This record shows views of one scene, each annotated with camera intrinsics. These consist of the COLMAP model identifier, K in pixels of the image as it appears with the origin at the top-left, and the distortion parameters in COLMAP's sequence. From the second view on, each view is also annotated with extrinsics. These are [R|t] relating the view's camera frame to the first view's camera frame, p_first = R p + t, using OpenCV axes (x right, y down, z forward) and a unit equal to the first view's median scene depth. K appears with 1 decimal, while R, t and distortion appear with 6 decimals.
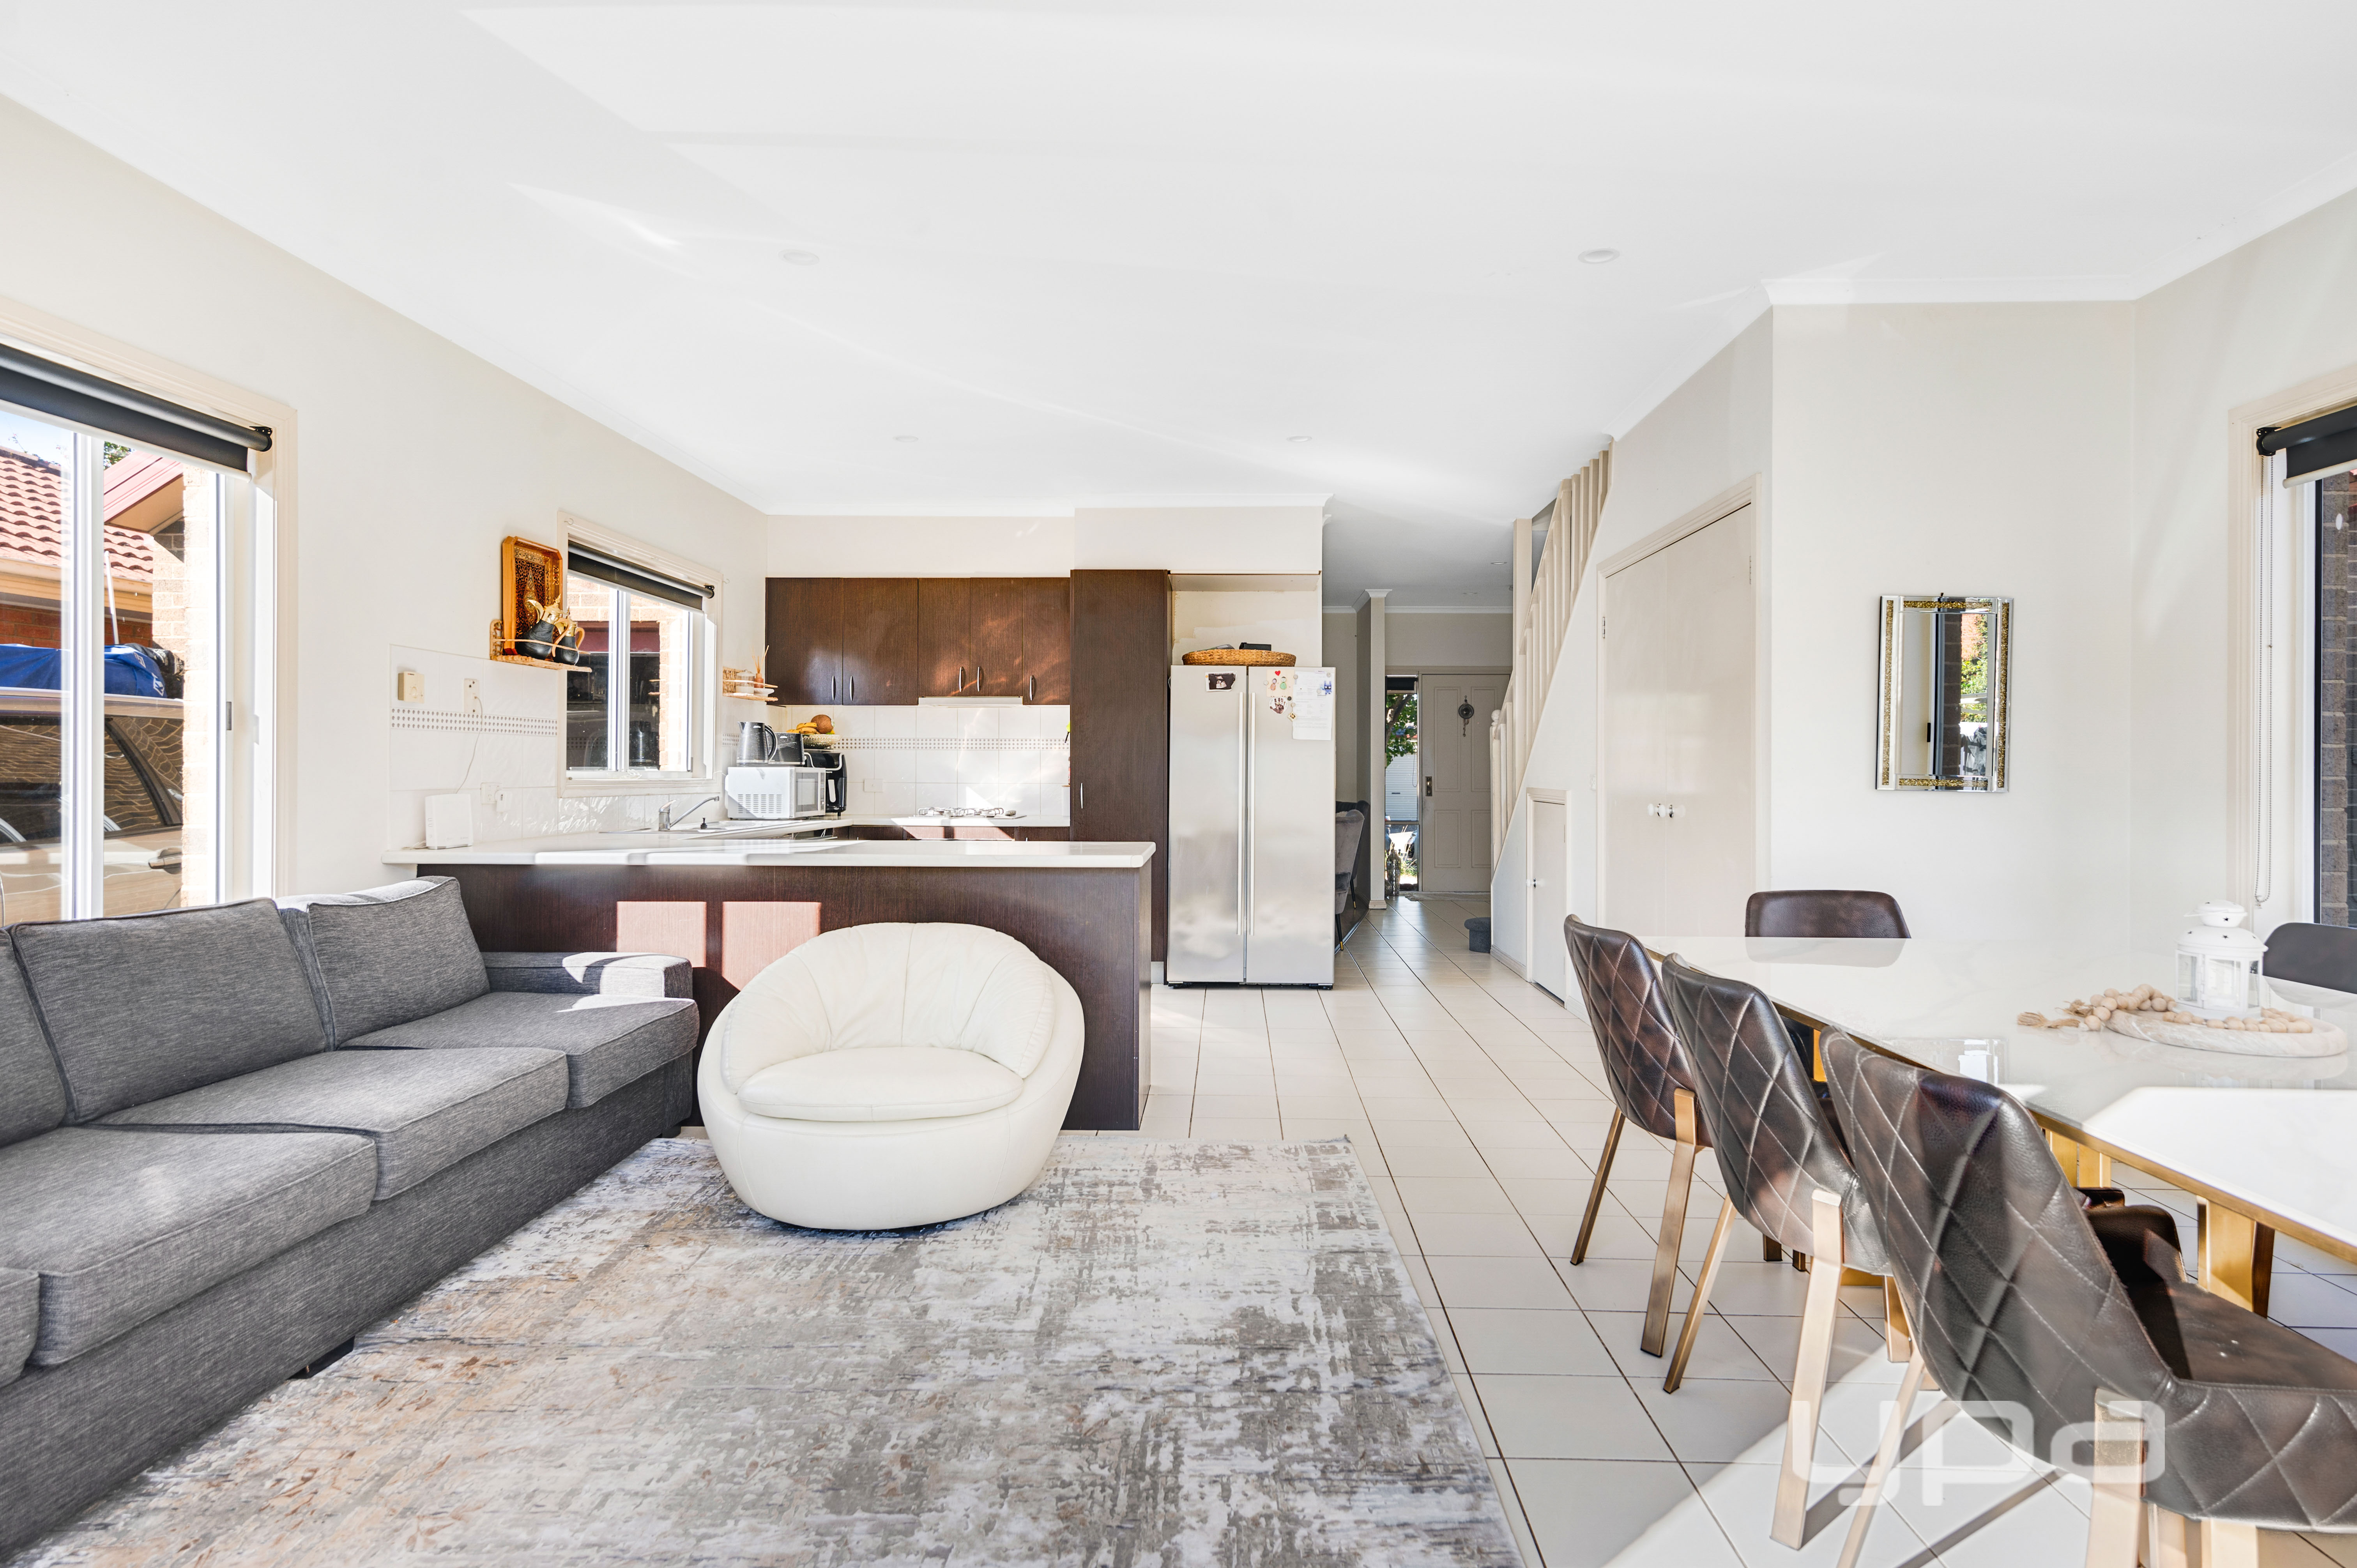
lens RADIAL K [[1205.0, 0, 1206.9], [0, 1205.0, 776.2], [0, 0, 1]] dist [0.000767, 0.000223]
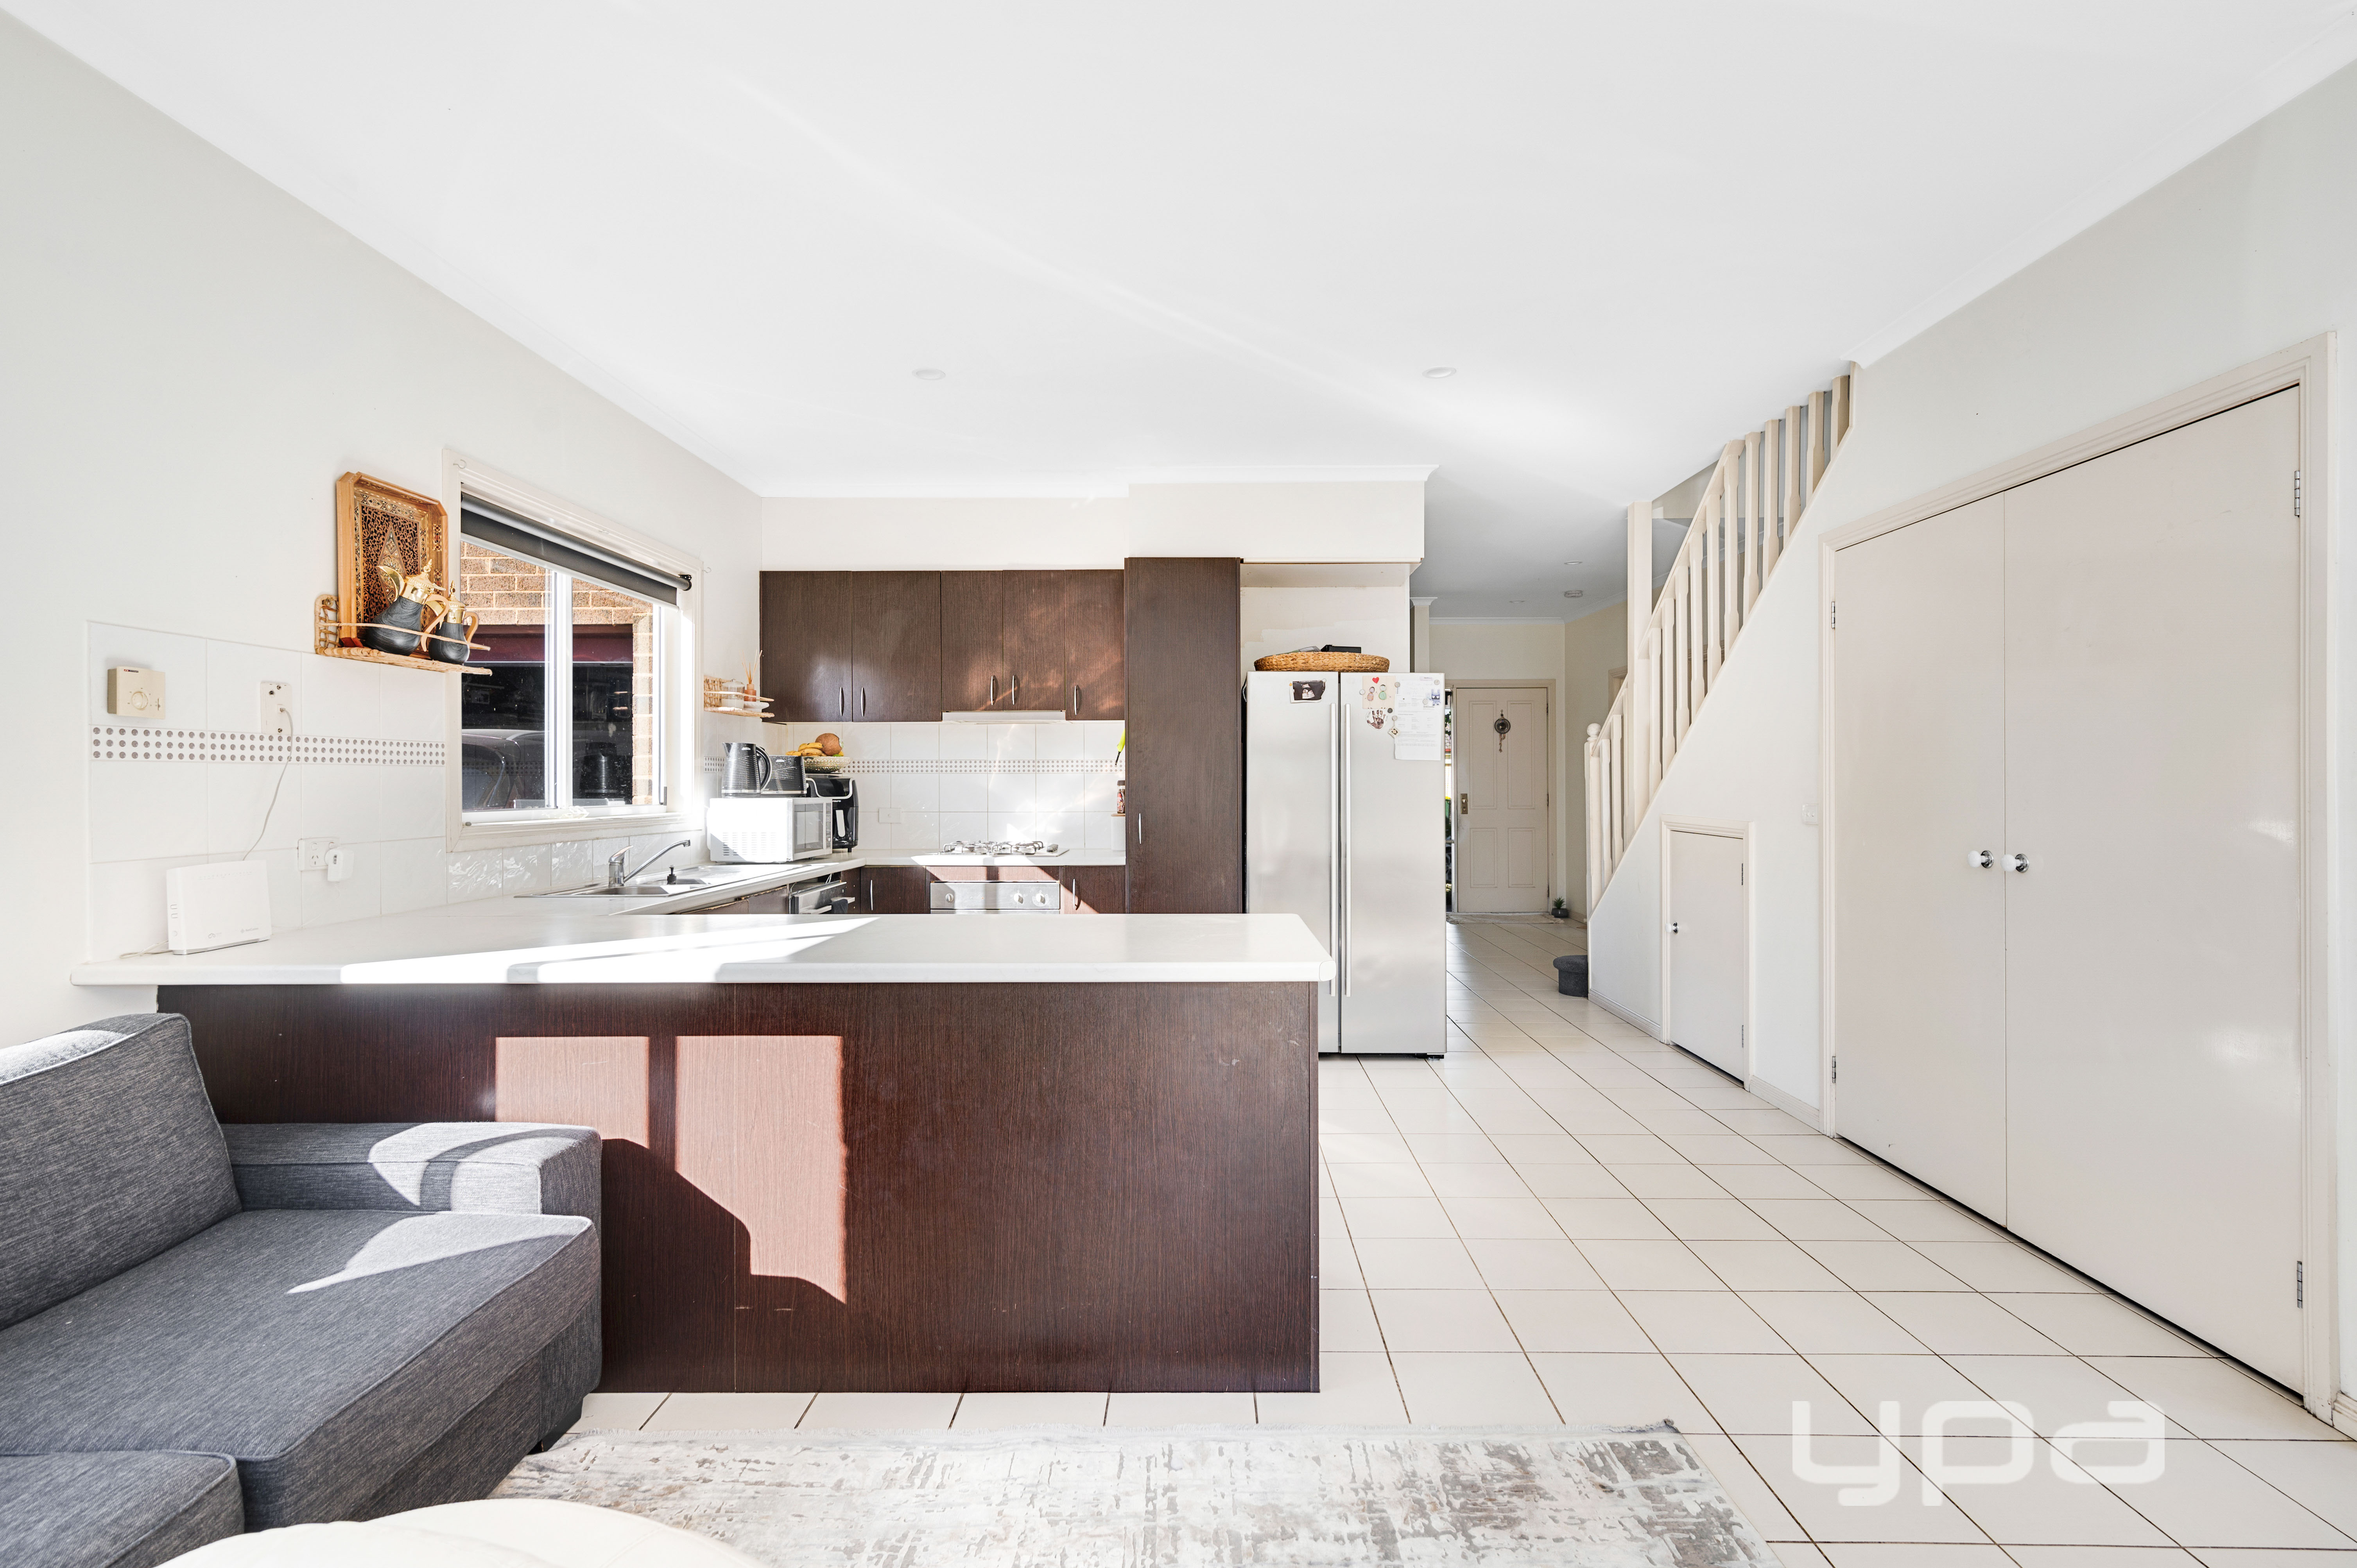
lens RADIAL K [[1079.4, 0, 1188.5], [0, 1079.4, 790.4], [0, 0, 1]] dist [0.002088, 0.000354]
pose [[0.999983, -0.005688, 0.000855, -0.071317], [0.005684, 0.999977, 0.003824, -0.013111], [-0.000877, -0.003819, 0.999992, 0.255903]]
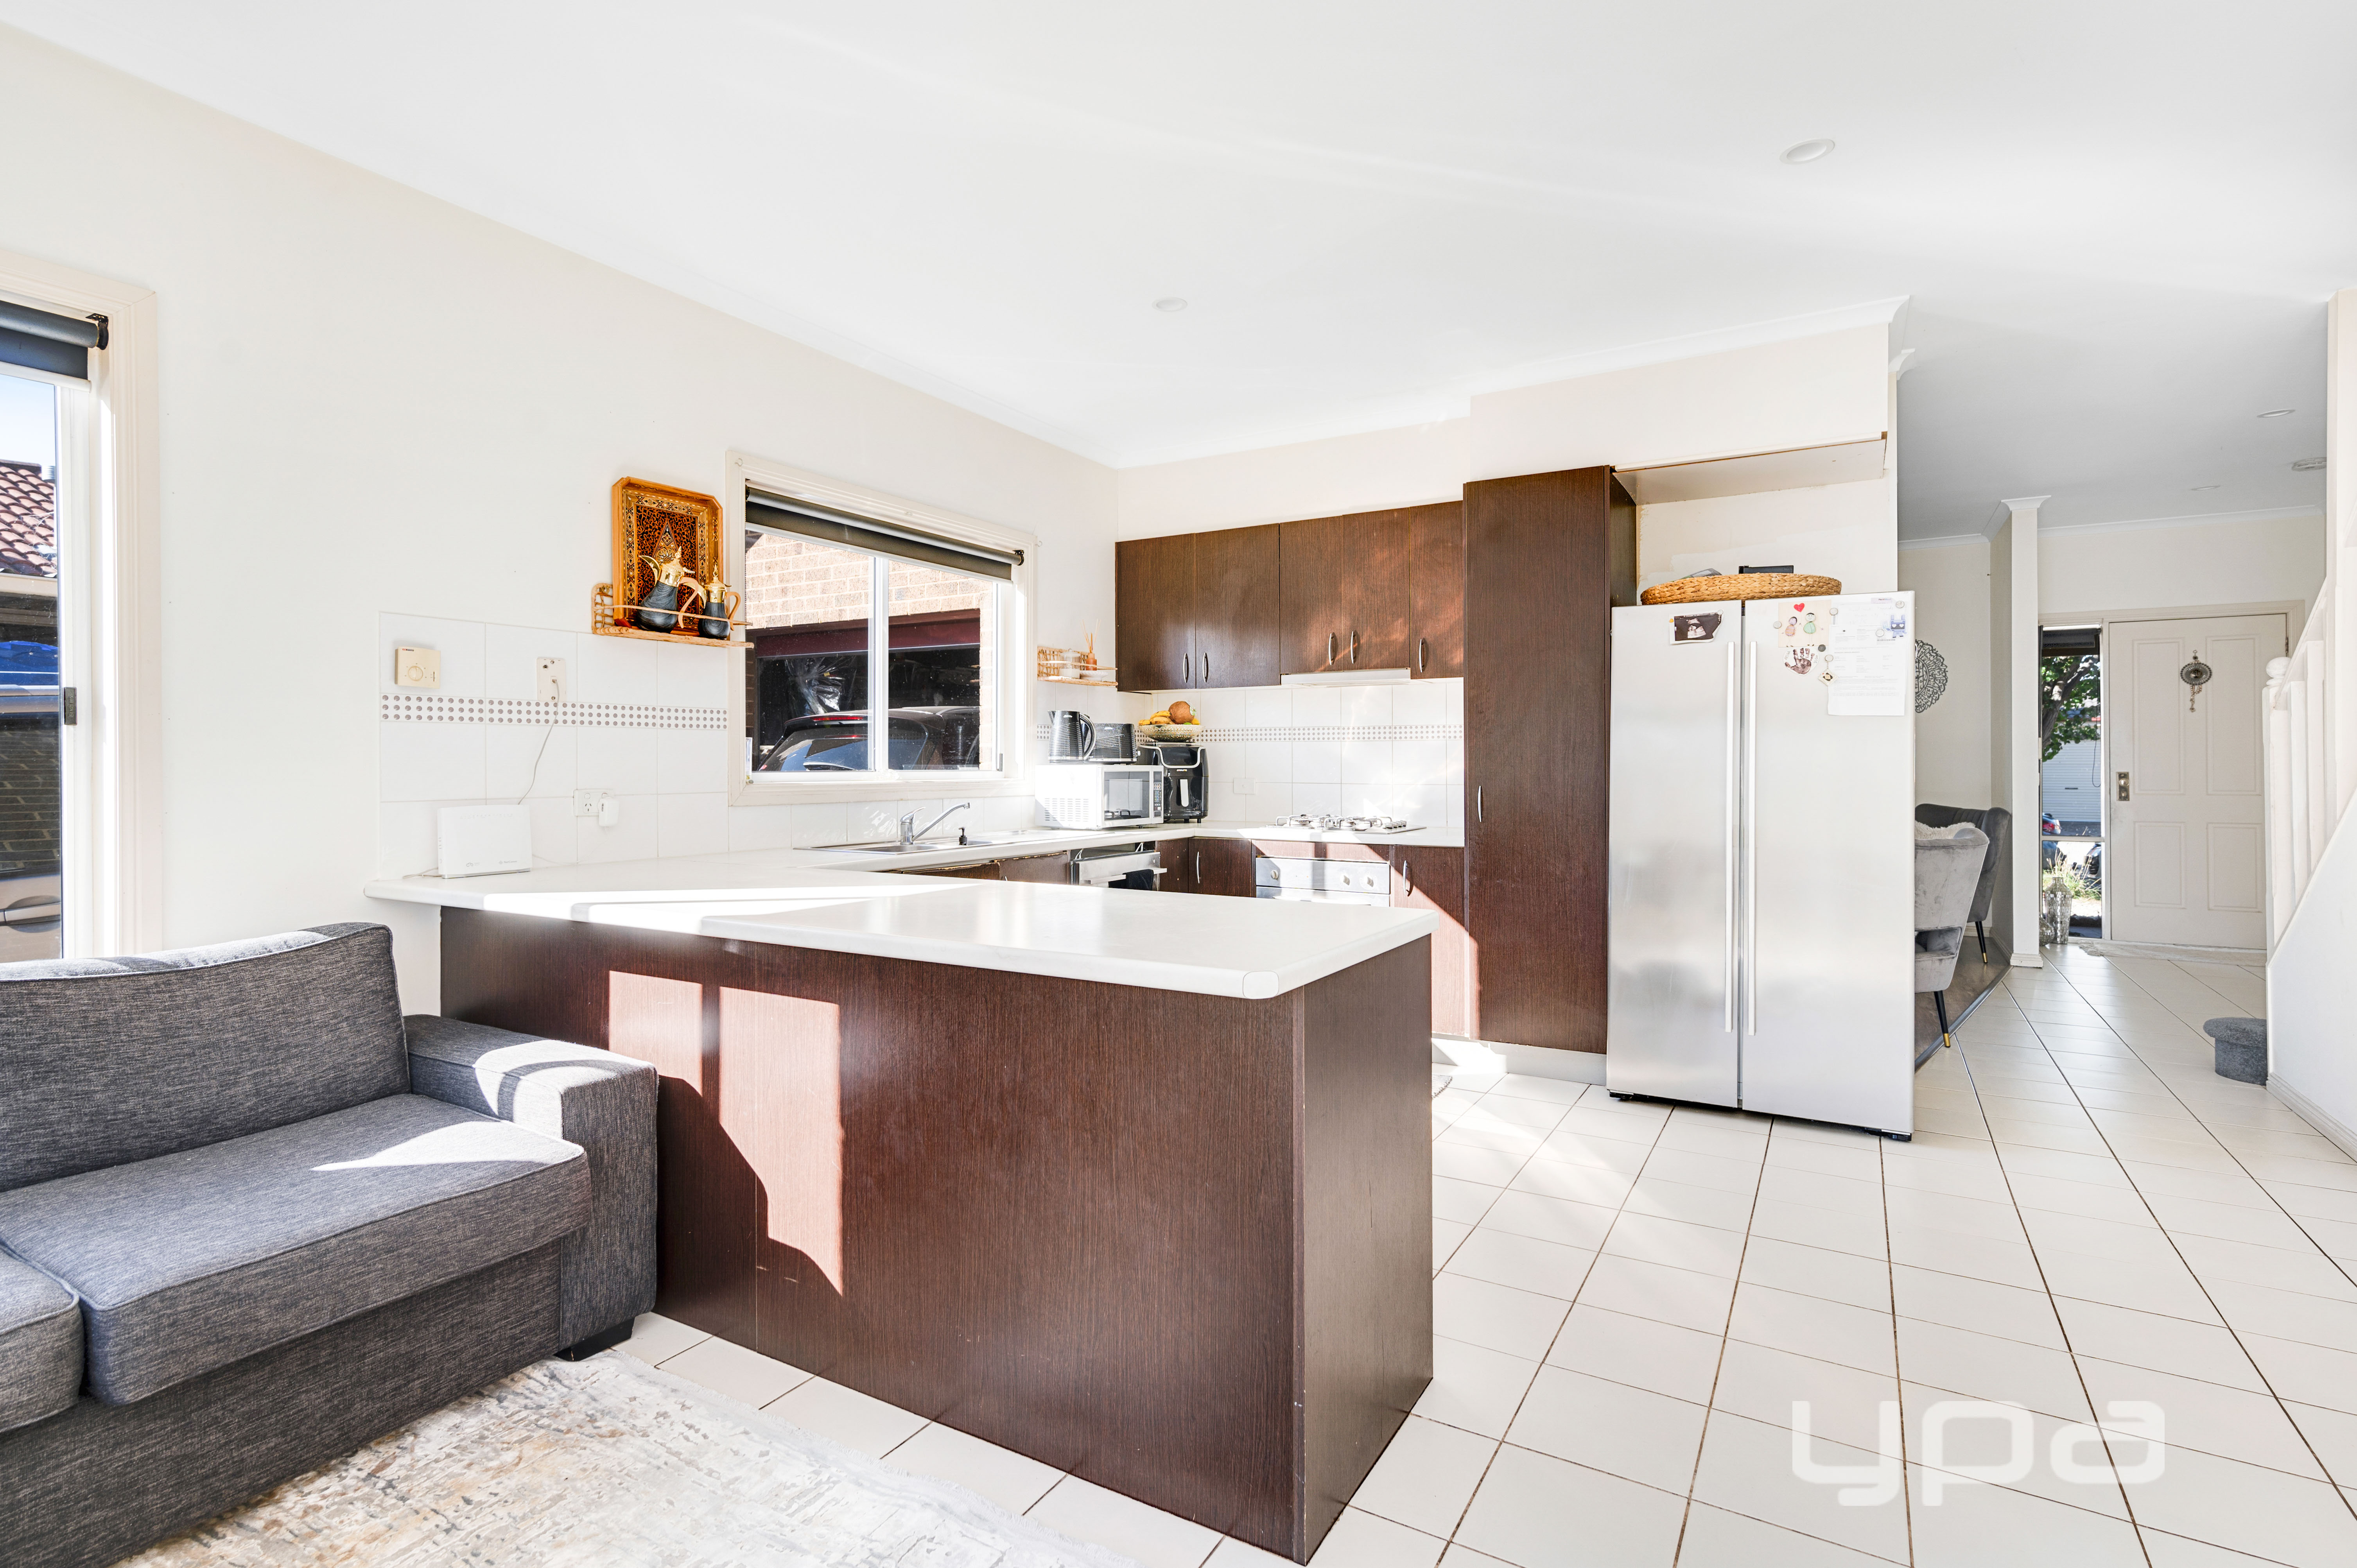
lens RADIAL K [[1108.2, 0, 1176.8], [0, 1108.2, 771.0], [0, 0, 1]] dist [0.007258, 0.000567]
pose [[0.867035, -0.000356, -0.498248, 0.065427], [0.001548, 0.999997, 0.001979, -0.004654], [0.498246, -0.002487, 0.867032, 0.357294]]
